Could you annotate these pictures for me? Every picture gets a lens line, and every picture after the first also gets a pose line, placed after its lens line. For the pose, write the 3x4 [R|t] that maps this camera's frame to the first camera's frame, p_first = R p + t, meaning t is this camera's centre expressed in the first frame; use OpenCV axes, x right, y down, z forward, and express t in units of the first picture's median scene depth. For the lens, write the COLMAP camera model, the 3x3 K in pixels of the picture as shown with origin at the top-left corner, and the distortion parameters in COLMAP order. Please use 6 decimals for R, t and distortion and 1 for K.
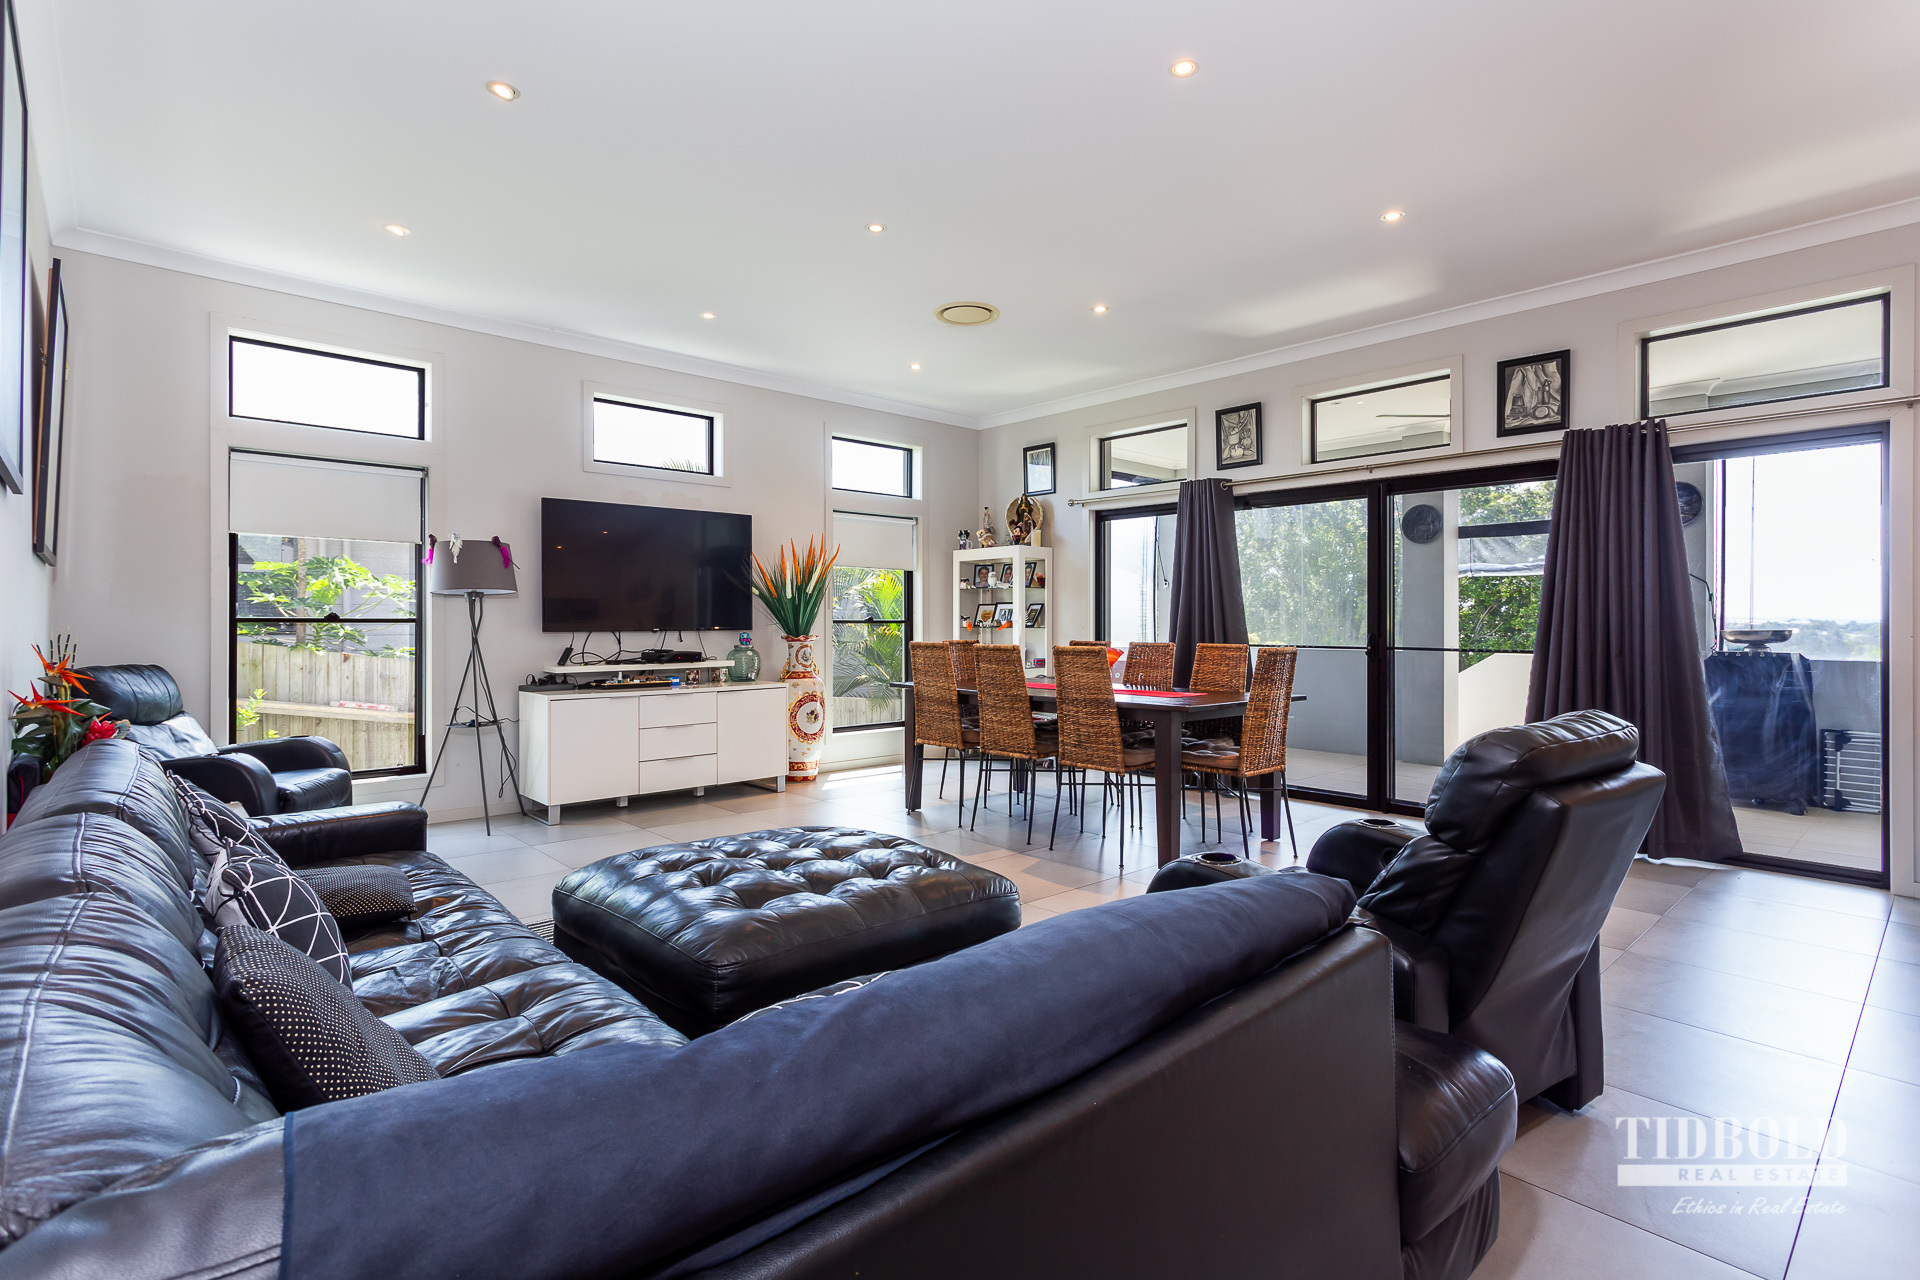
lens RADIAL K [[932.4, 0, 961.3], [0, 932.4, 618.4], [0, 0, 1]] dist [0.022081, 0.000334]
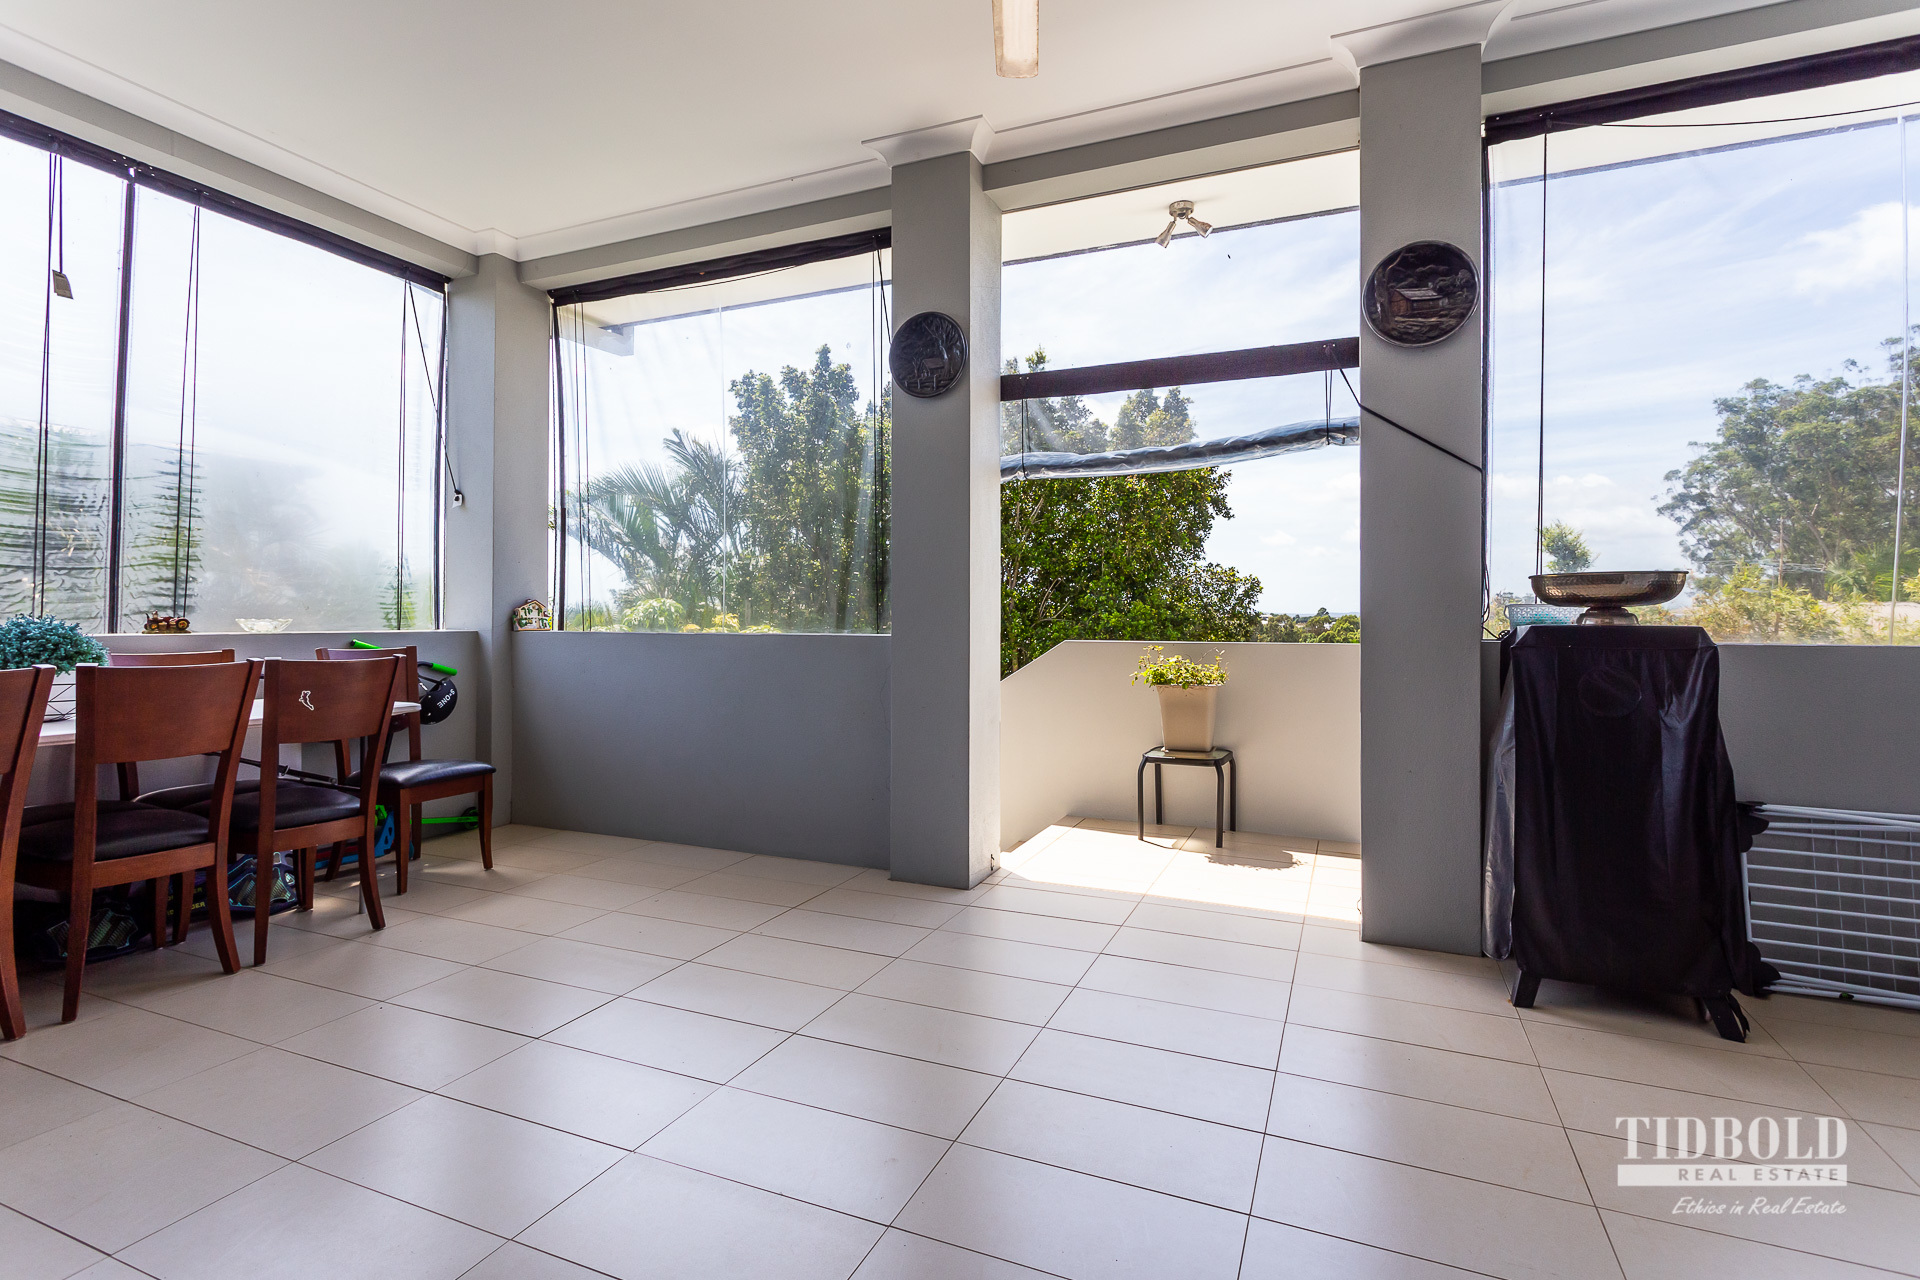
lens RADIAL K [[932.4, 0, 961.3], [0, 932.4, 618.4], [0, 0, 1]] dist [0.022081, 0.000334]
pose [[0.916355, -0.001353, 0.400365, 0.324342], [-0.001137, 0.999981, 0.005980, 0.023788], [-0.400365, -0.005935, 0.916336, 0.577660]]
